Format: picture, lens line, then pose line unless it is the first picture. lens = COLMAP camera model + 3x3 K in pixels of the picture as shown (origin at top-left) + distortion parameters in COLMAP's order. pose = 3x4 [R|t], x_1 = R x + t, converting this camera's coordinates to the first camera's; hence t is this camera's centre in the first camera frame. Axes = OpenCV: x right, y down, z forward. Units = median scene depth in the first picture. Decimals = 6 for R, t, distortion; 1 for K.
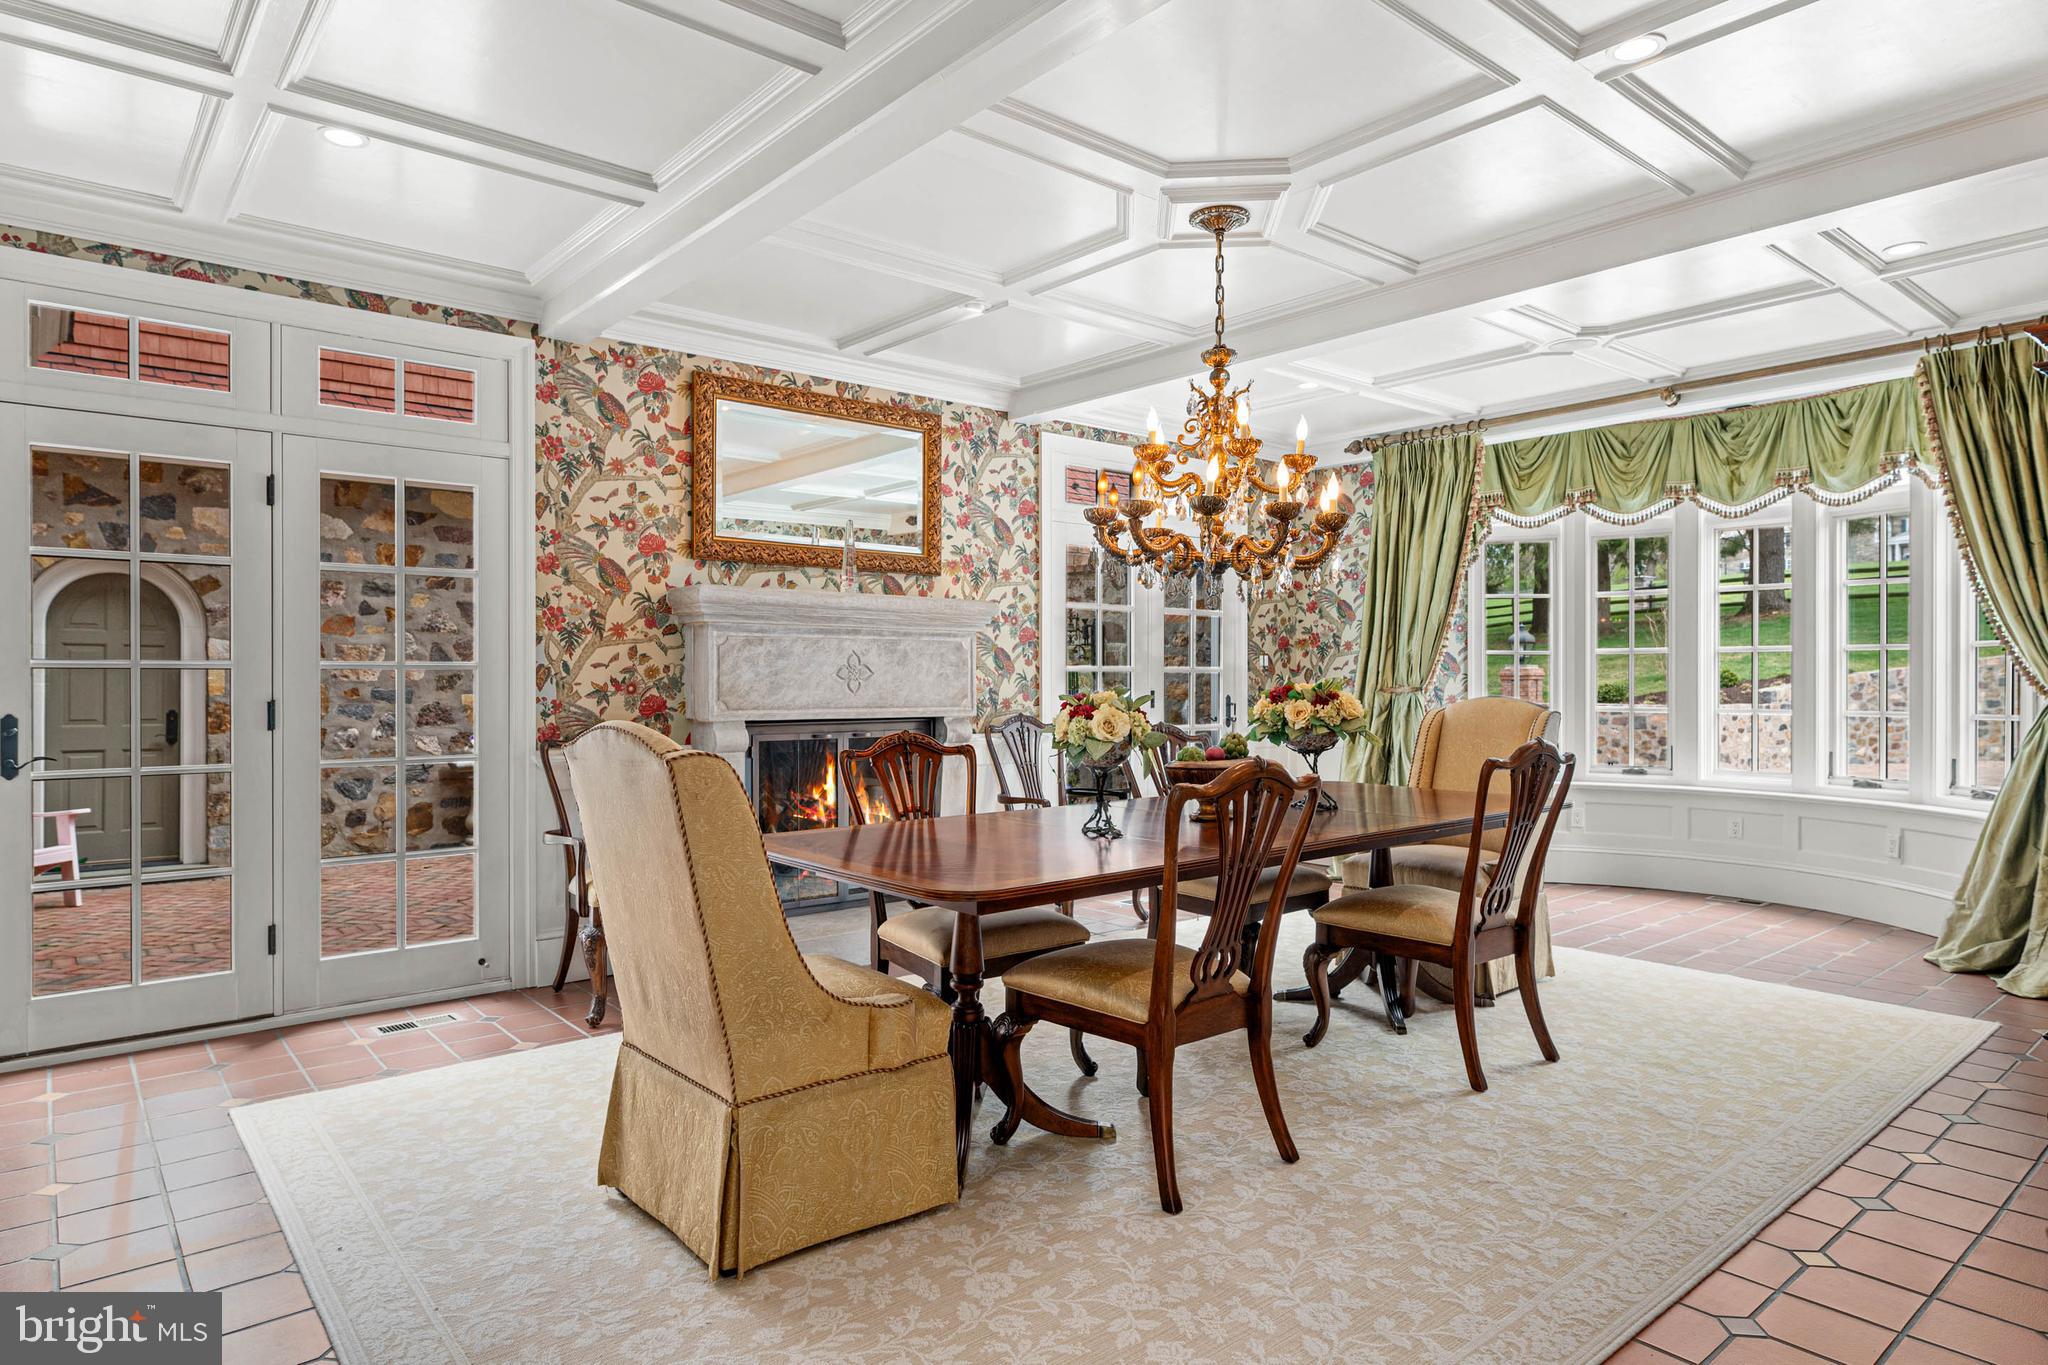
lens RADIAL K [[1181.5, 0, 1011.9], [0, 1181.5, 686.8], [0, 0, 1]] dist [0.001371, 0.000278]
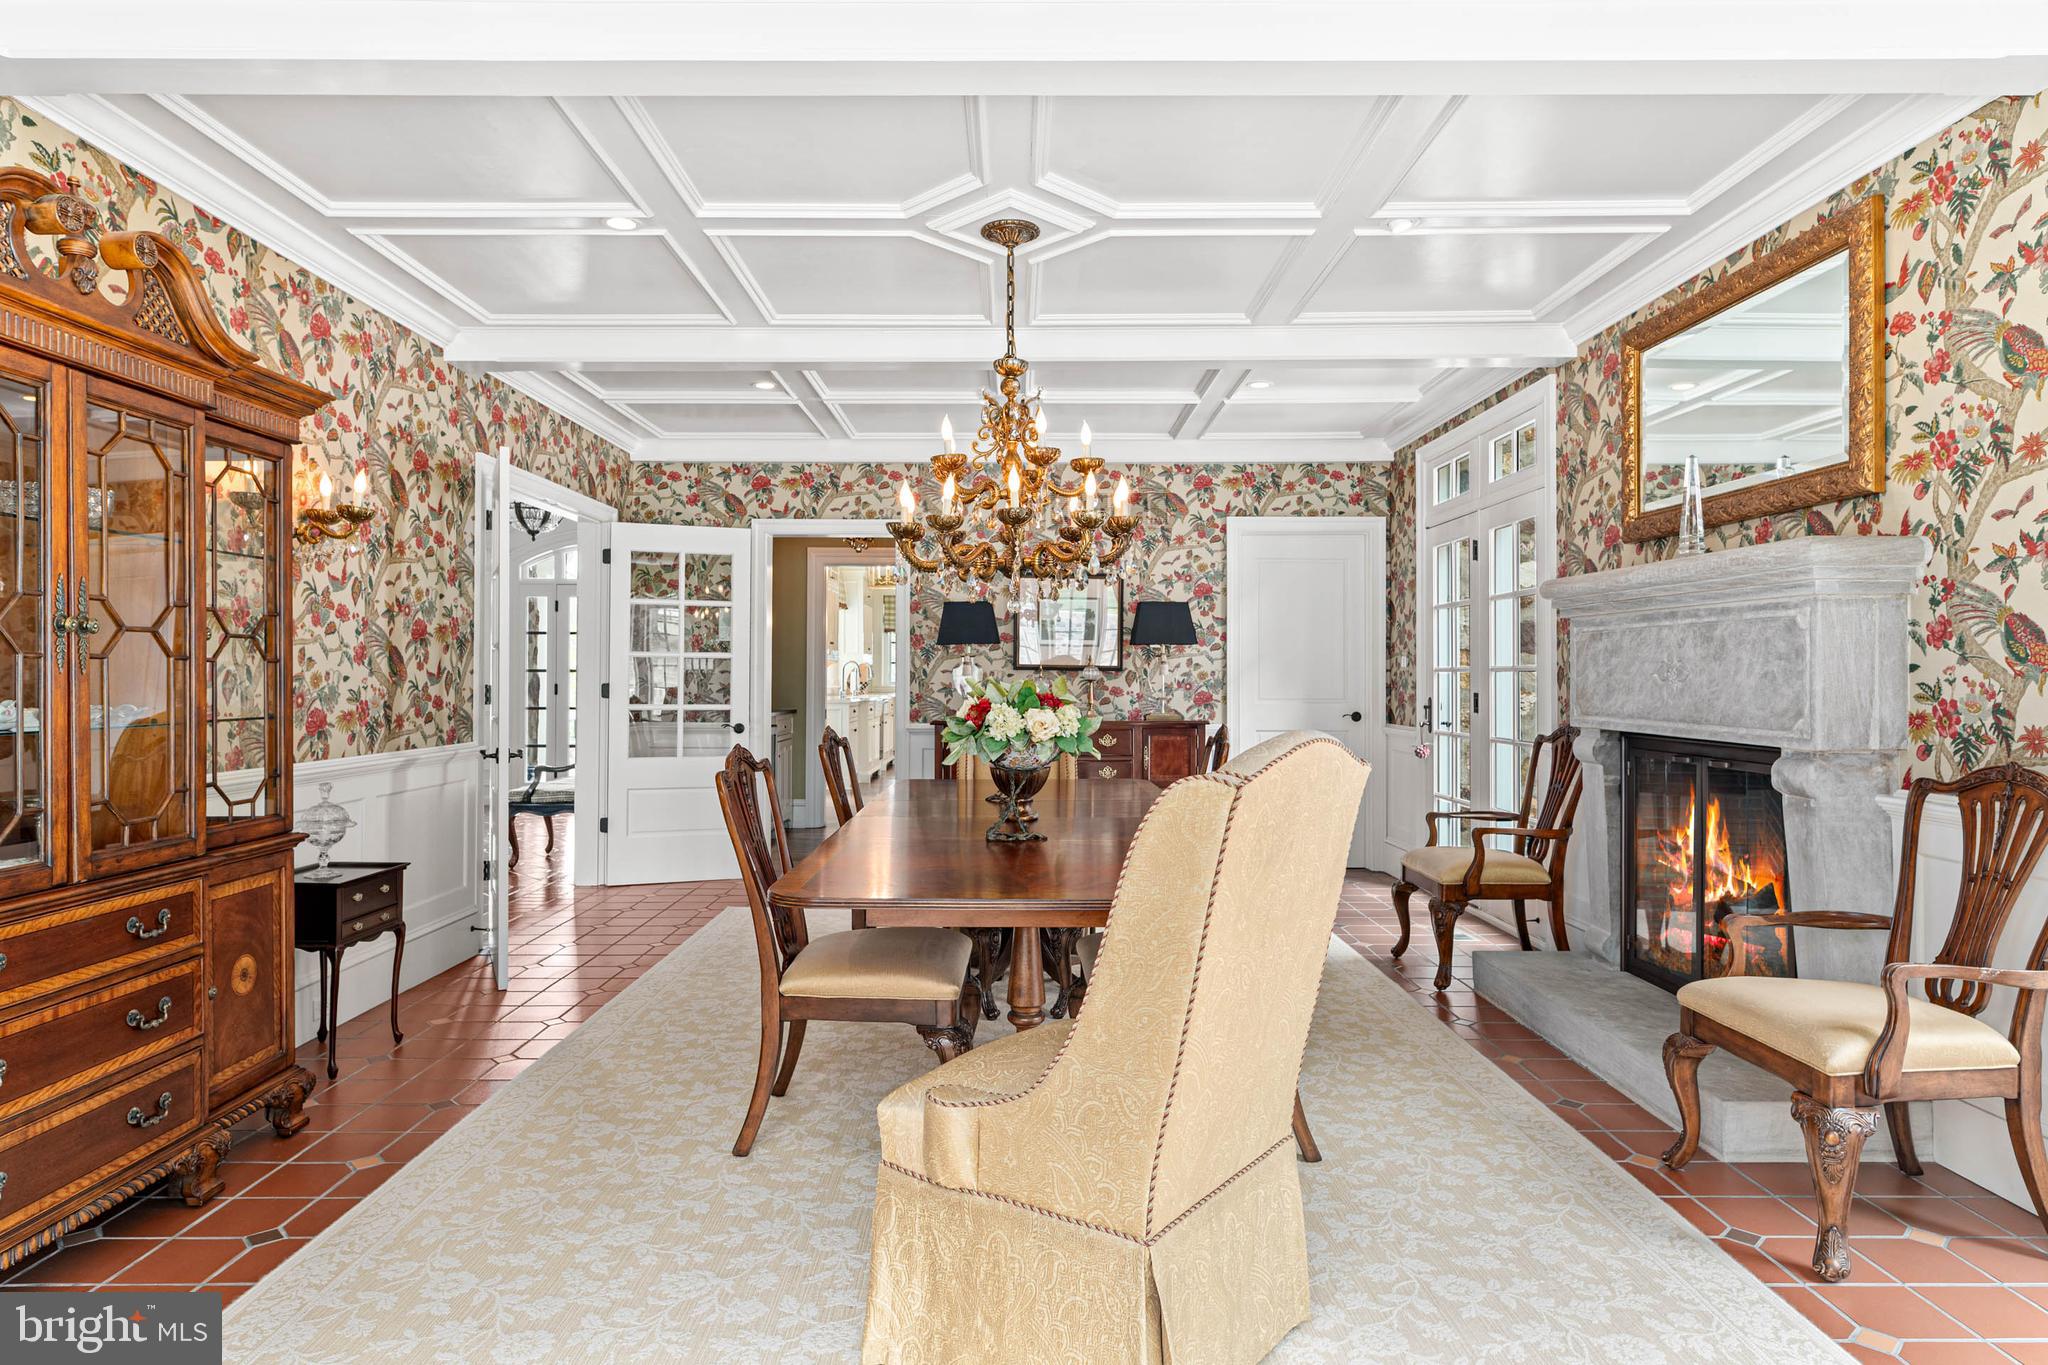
lens RADIAL K [[1181.5, 0, 1013.3], [0, 1181.5, 672.7], [0, 0, 1]] dist [0.001371, 0.000278]
pose [[-0.638080, -0.004996, -0.769954, 0.639830], [-0.010554, 0.999942, 0.002258, -0.008886], [0.769897, 0.009567, -0.638096, 1.102408]]
